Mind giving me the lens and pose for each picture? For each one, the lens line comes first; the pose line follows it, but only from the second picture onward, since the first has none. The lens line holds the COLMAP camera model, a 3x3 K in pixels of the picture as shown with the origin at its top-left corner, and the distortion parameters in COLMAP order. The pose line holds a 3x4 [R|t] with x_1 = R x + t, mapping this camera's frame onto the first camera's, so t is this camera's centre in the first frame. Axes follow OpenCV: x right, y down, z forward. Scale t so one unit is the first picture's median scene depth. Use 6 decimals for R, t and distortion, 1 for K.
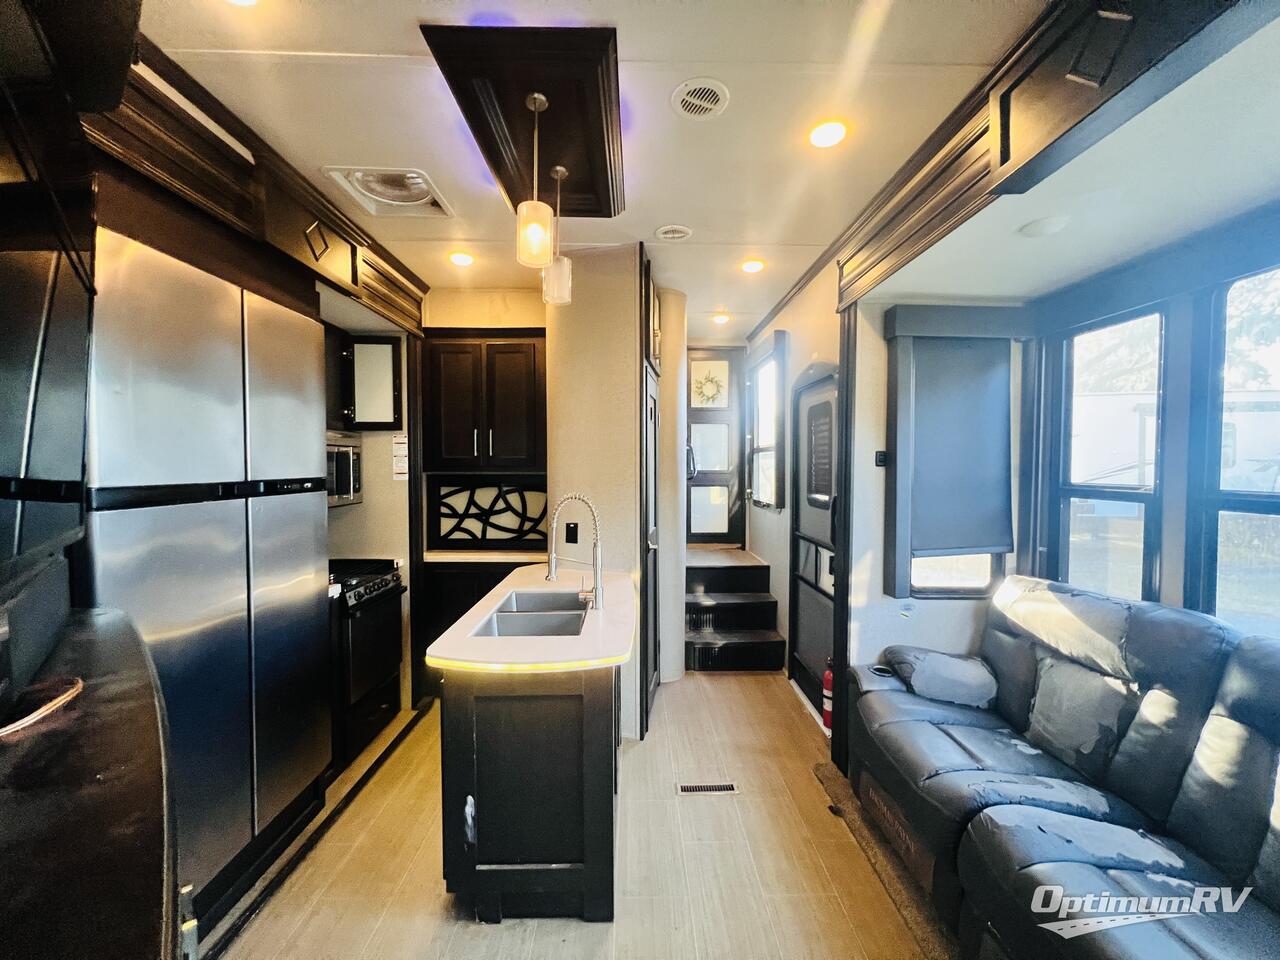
lens RADIAL K [[508.4, 0, 641.5], [0, 508.4, 476.4], [0, 0, 1]] dist [-0.005417, 0.000548]
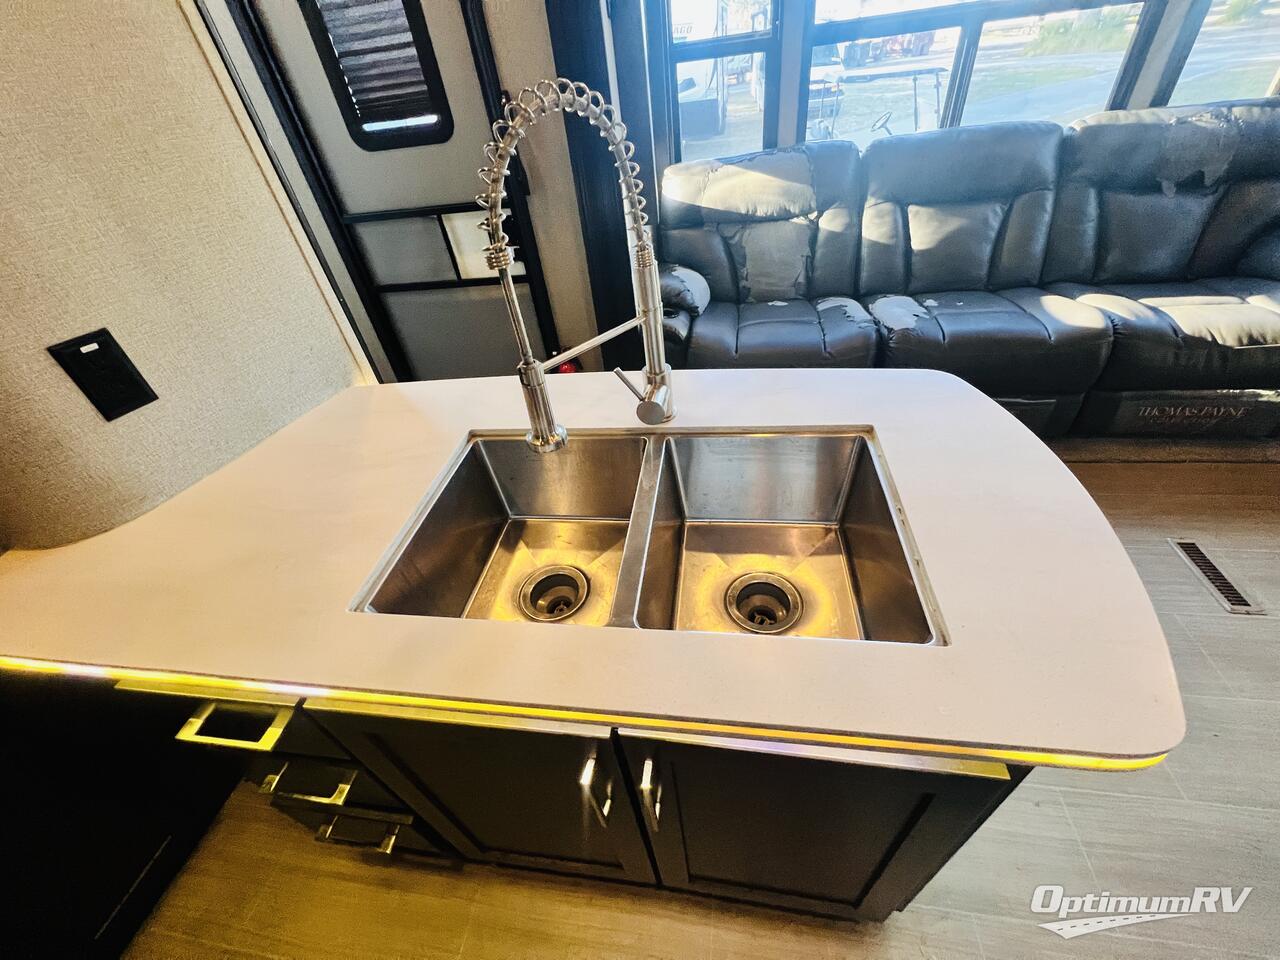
lens RADIAL K [[516.0, 0, 640.0], [0, 516.0, 480.0], [0, 0, 1]] dist [0.002008, 0.000159]
pose [[0.157957, -0.638805, 0.752979, -0.391517], [0.131713, 0.769369, 0.625079, 0.027541], [-0.978622, 0.000441, 0.205666, 0.799588]]
